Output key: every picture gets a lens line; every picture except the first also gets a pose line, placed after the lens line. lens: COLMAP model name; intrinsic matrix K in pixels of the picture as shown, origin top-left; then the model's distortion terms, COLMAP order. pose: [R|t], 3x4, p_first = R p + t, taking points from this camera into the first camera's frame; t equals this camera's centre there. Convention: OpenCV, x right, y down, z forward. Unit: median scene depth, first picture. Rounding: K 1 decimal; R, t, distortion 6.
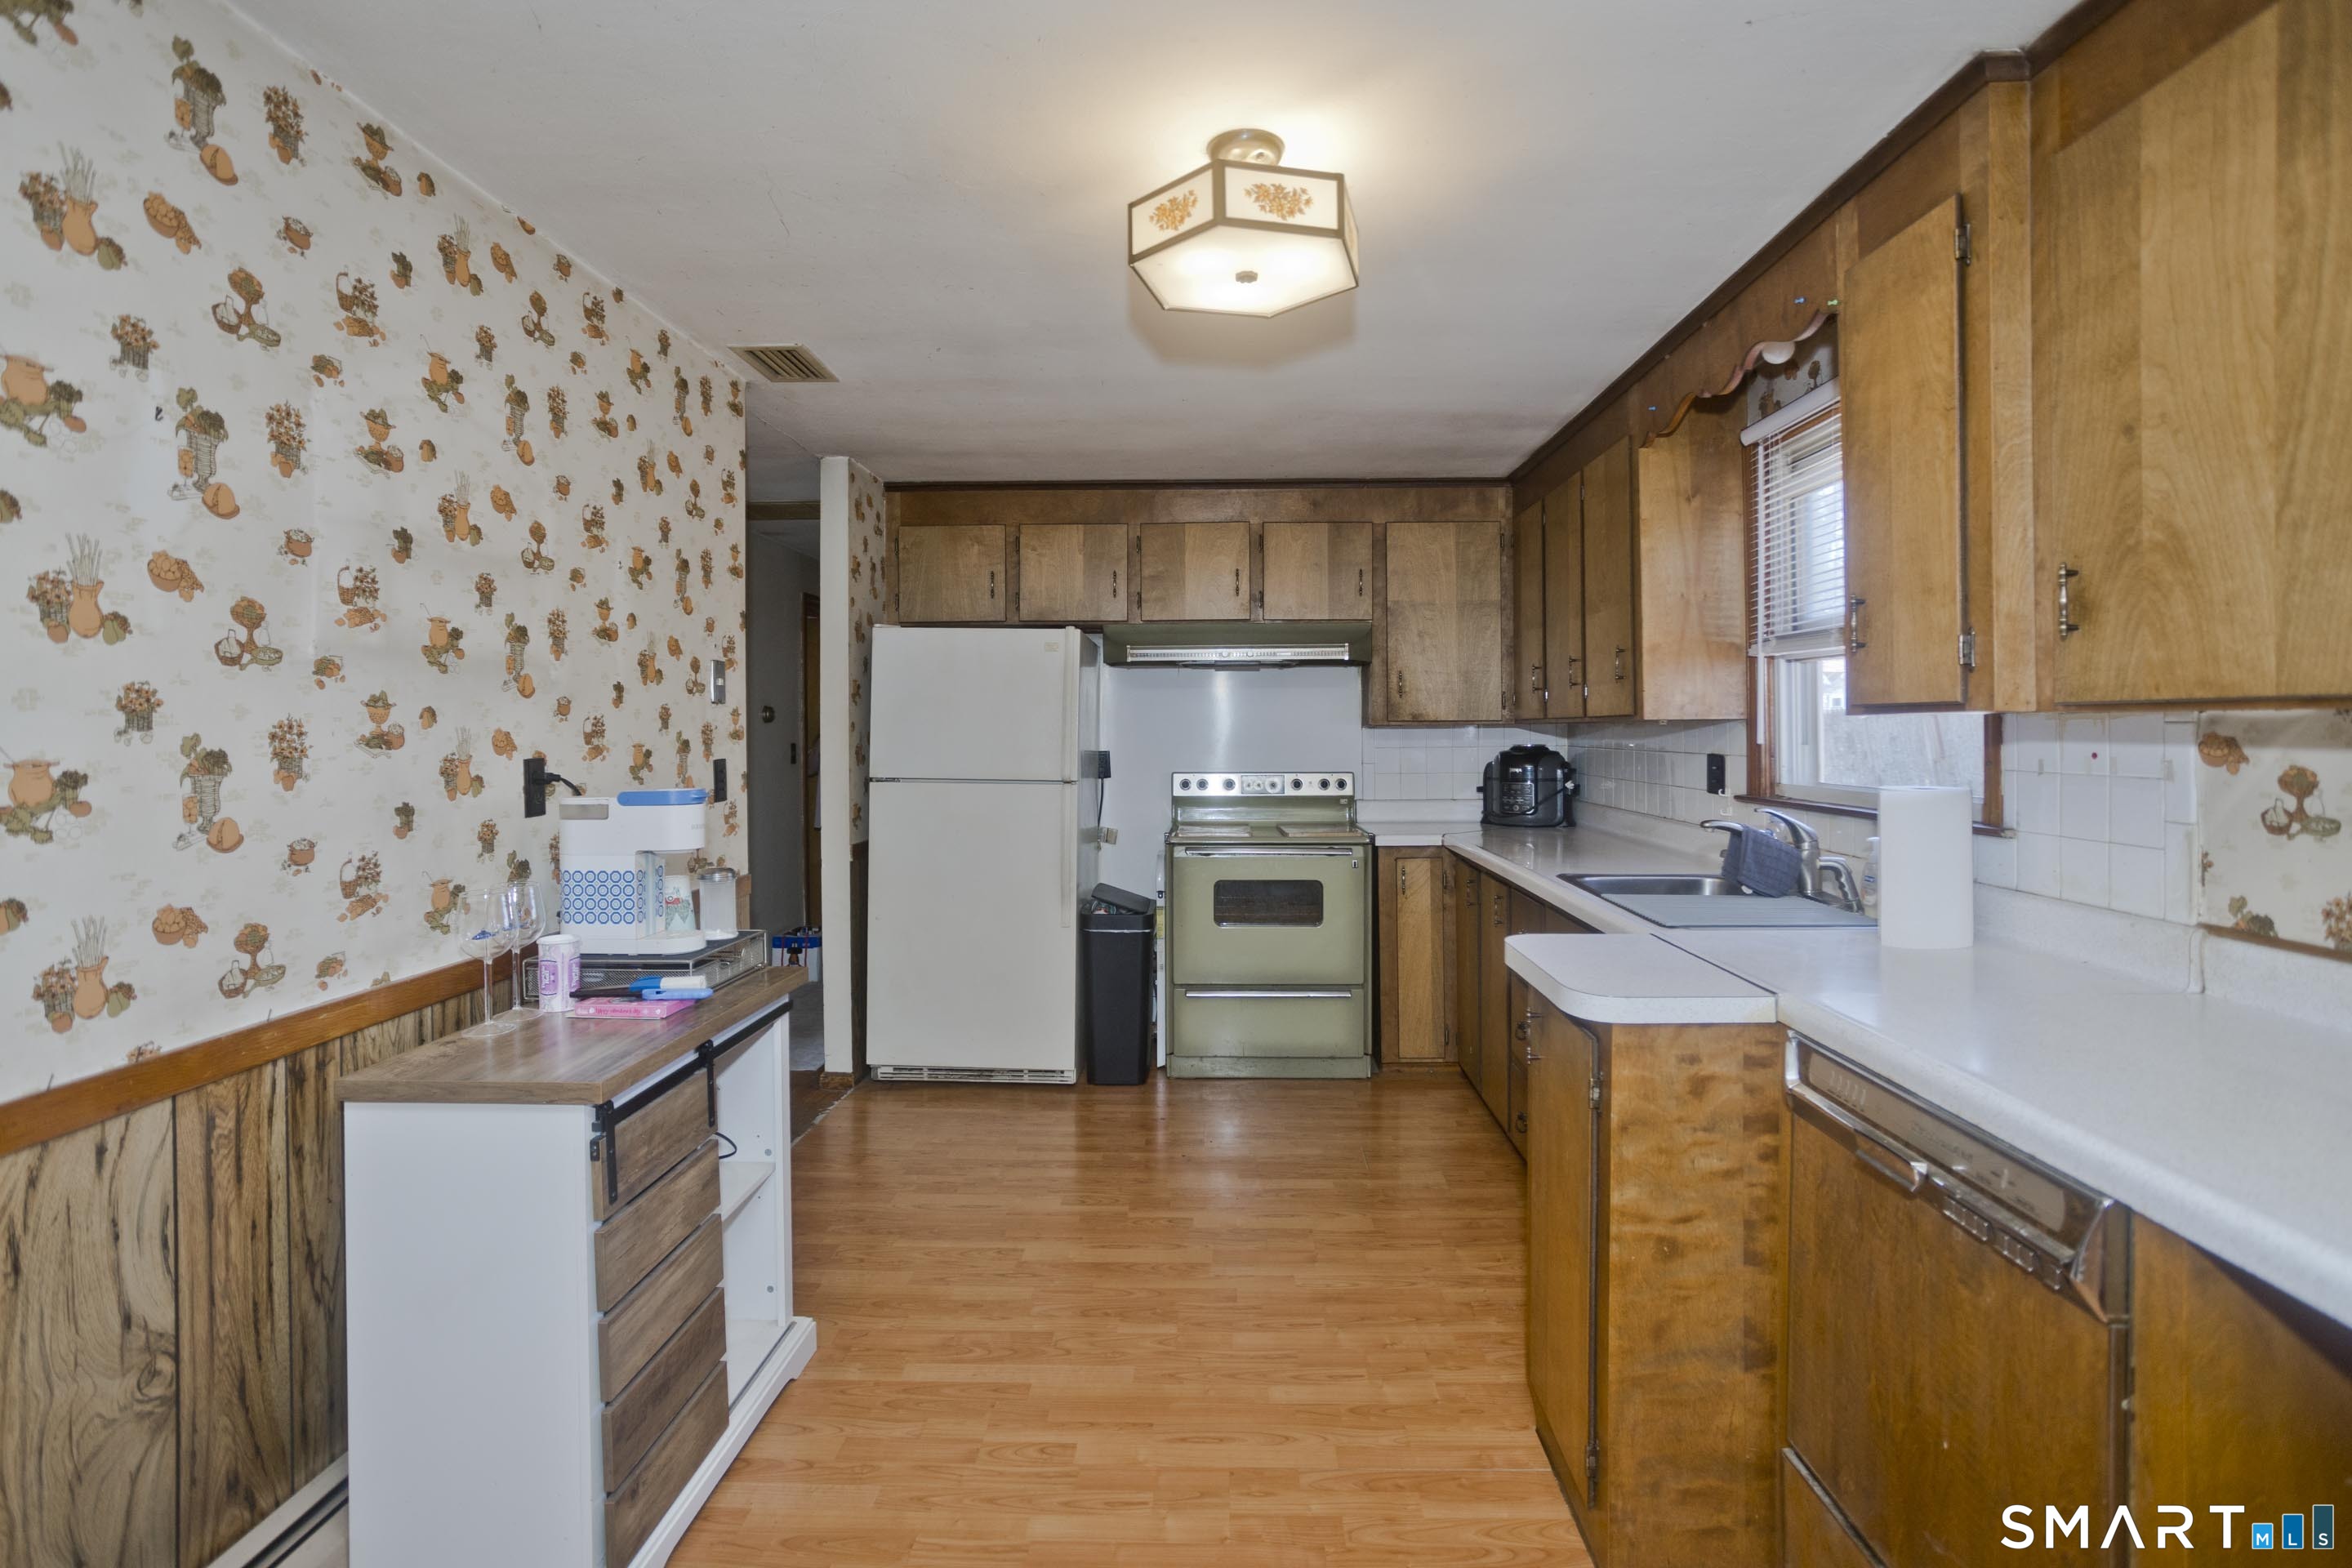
lens RADIAL K [[1165.3, 0, 1171.8], [0, 1165.3, 730.0], [0, 0, 1]] dist [-0.070385, 0.046252]
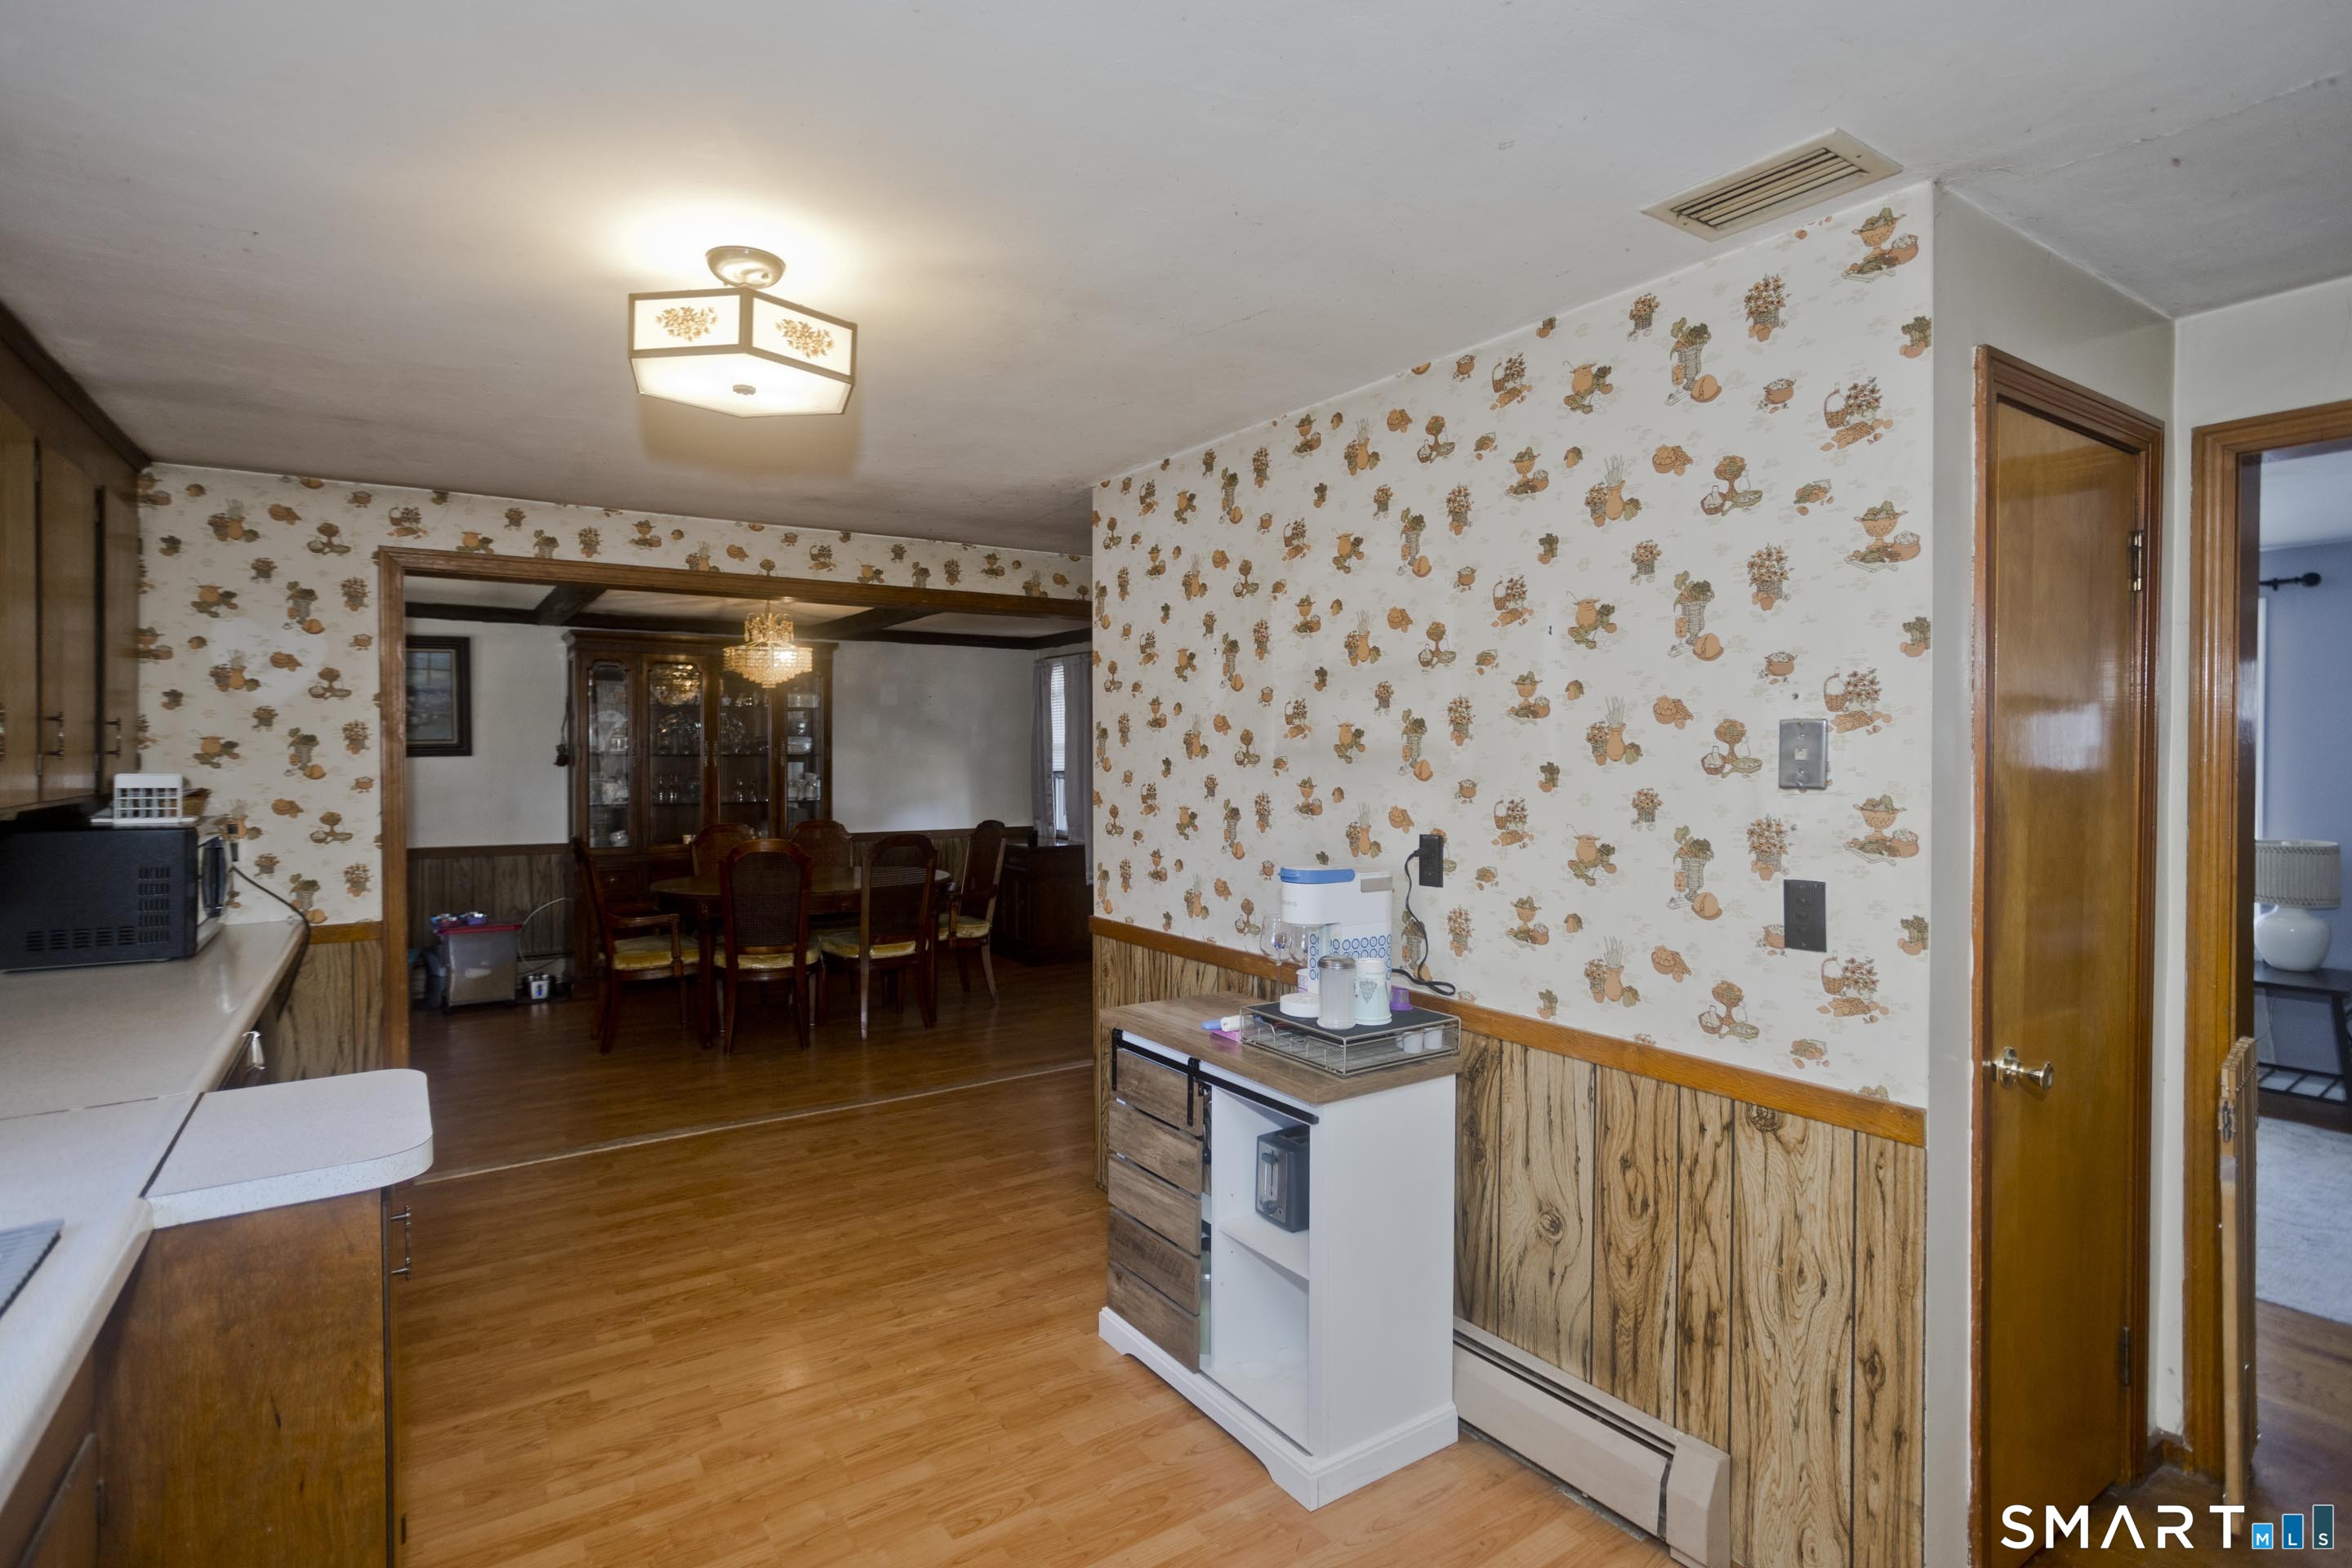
lens RADIAL K [[1186.7, 0, 1179.7], [0, 1186.7, 759.2], [0, 0, 1]] dist [-0.048807, 0.039039]
pose [[-0.806406, 0.012123, -0.591238, 0.172483], [0.003508, 0.999870, 0.015716, -0.036021], [0.591352, 0.010600, -0.806344, 0.939150]]
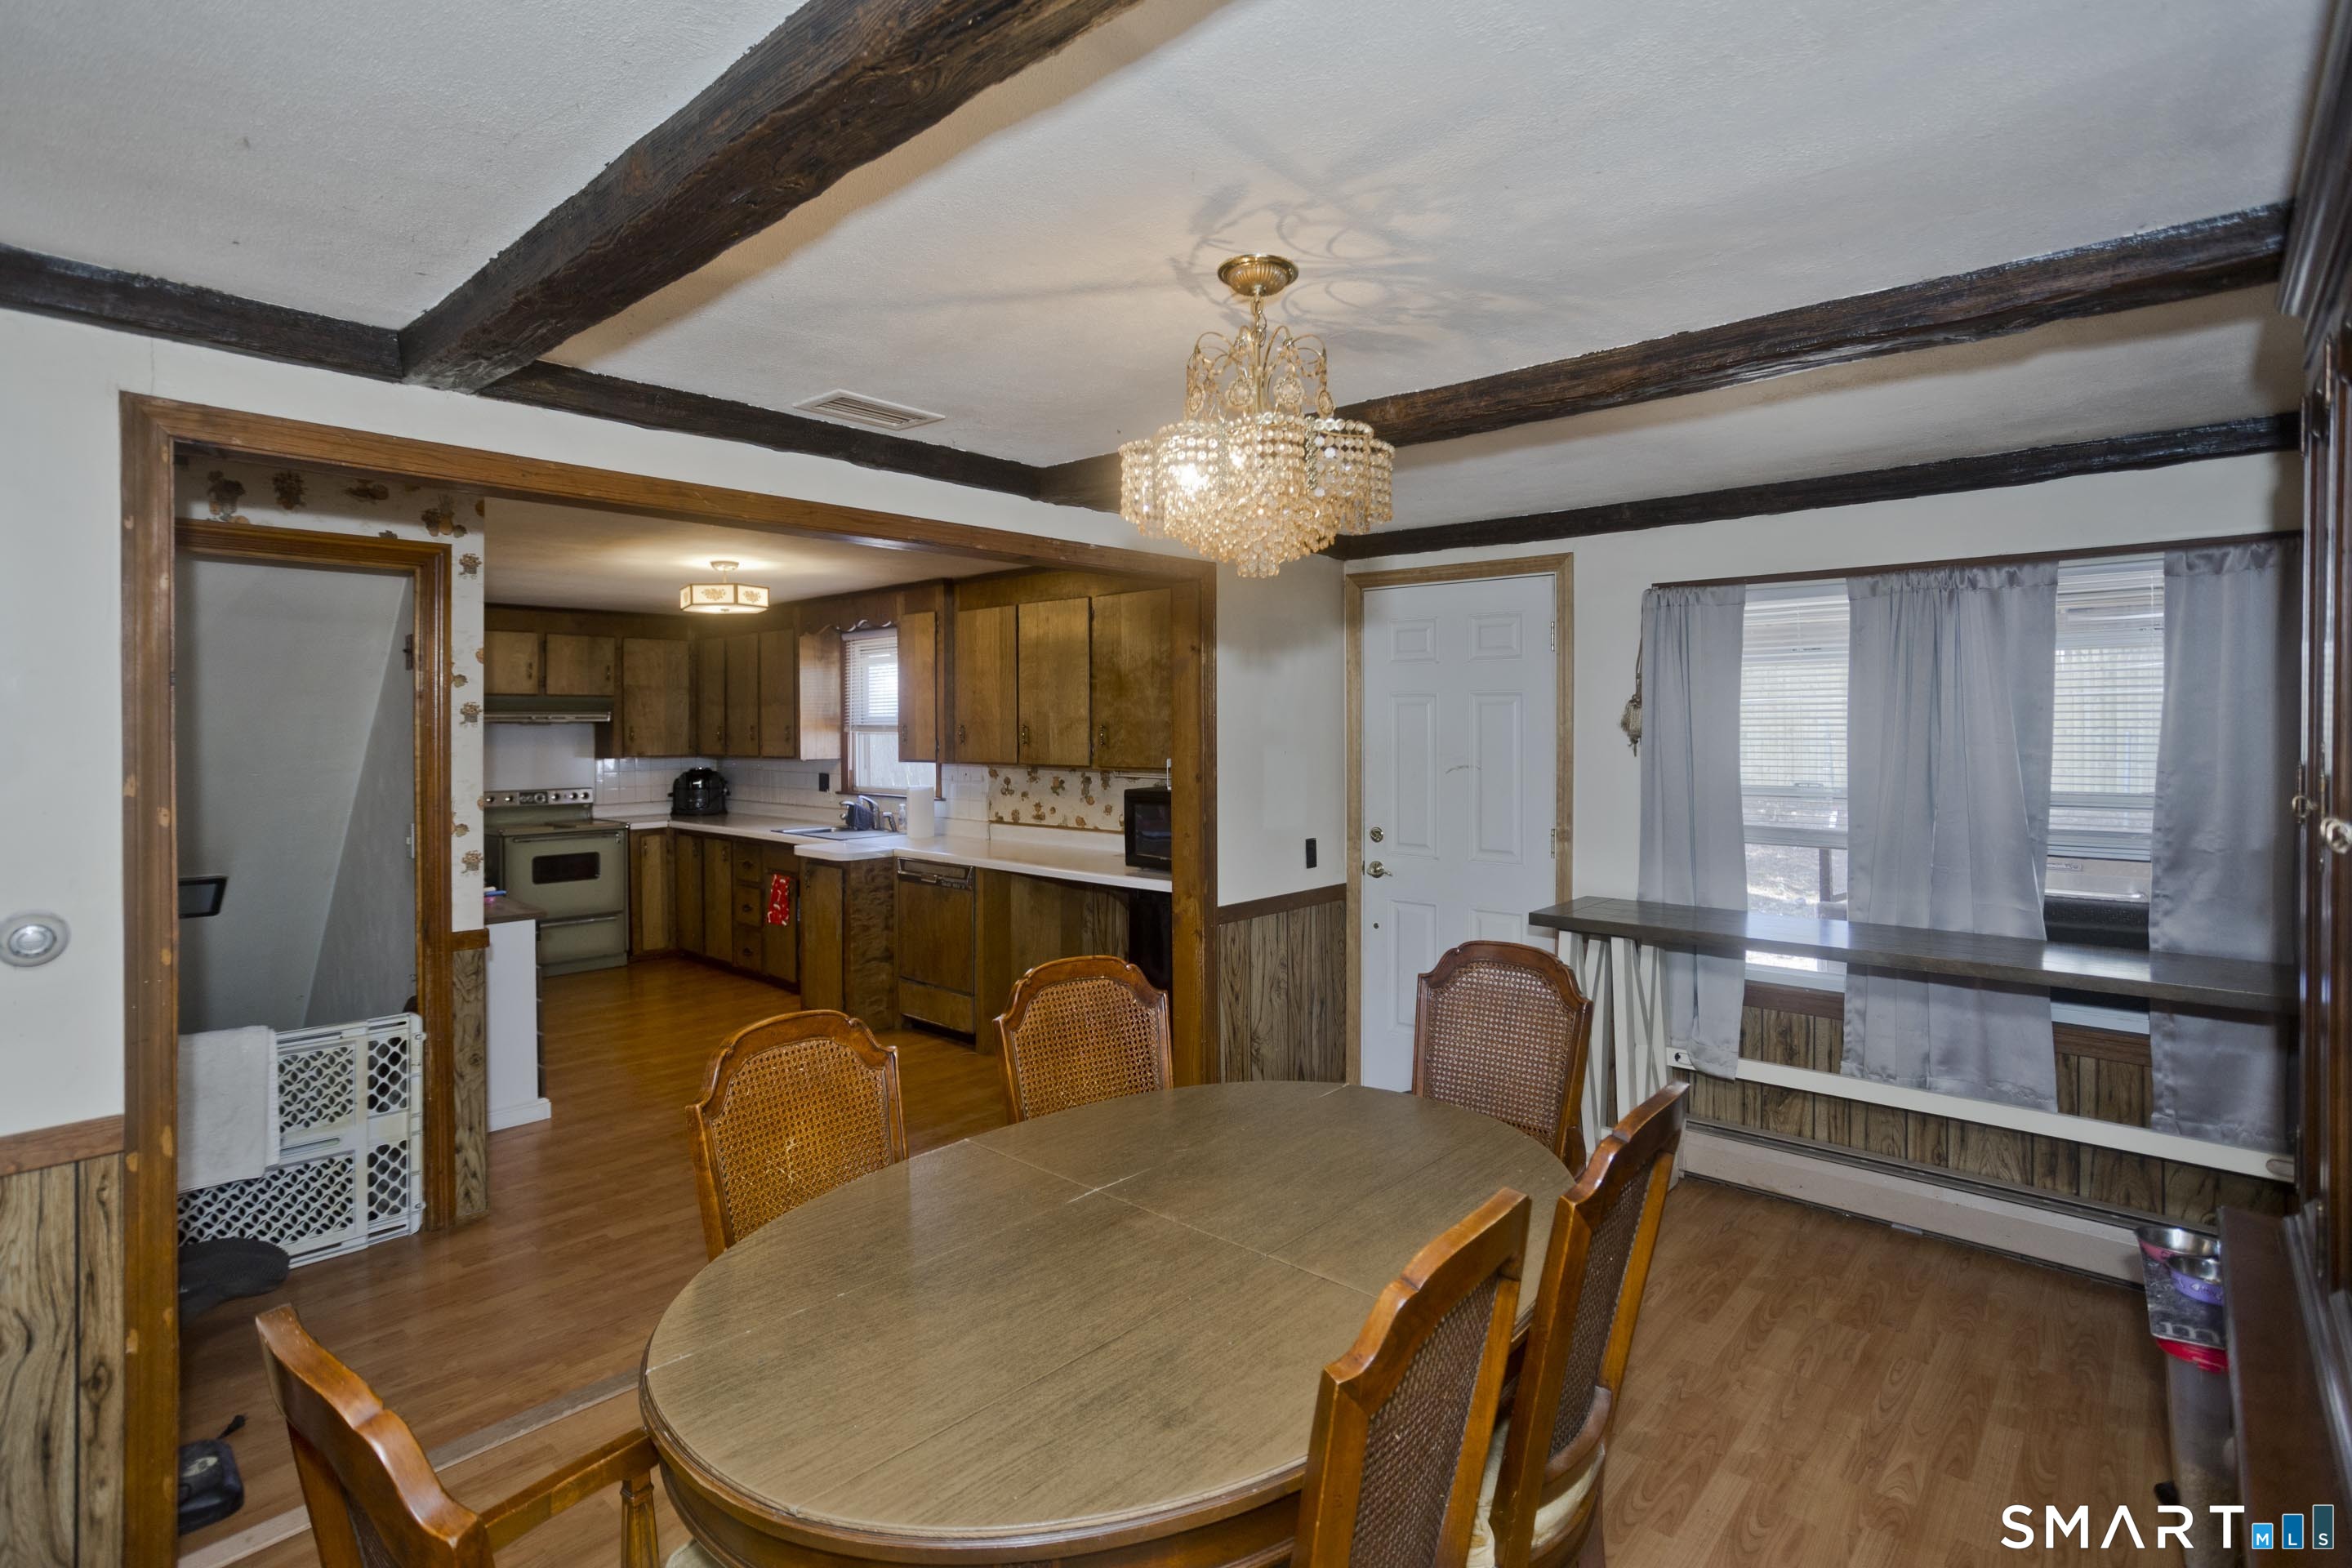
lens RADIAL K [[1165.3, 0, 1171.8], [0, 1165.3, 730.0], [0, 0, 1]] dist [-0.070385, 0.046252]
pose [[0.646238, -0.000634, 0.763136, -0.608617], [0.002633, 0.999996, -0.001398, -0.043863], [-0.763132, 0.002913, 0.646237, -0.723714]]
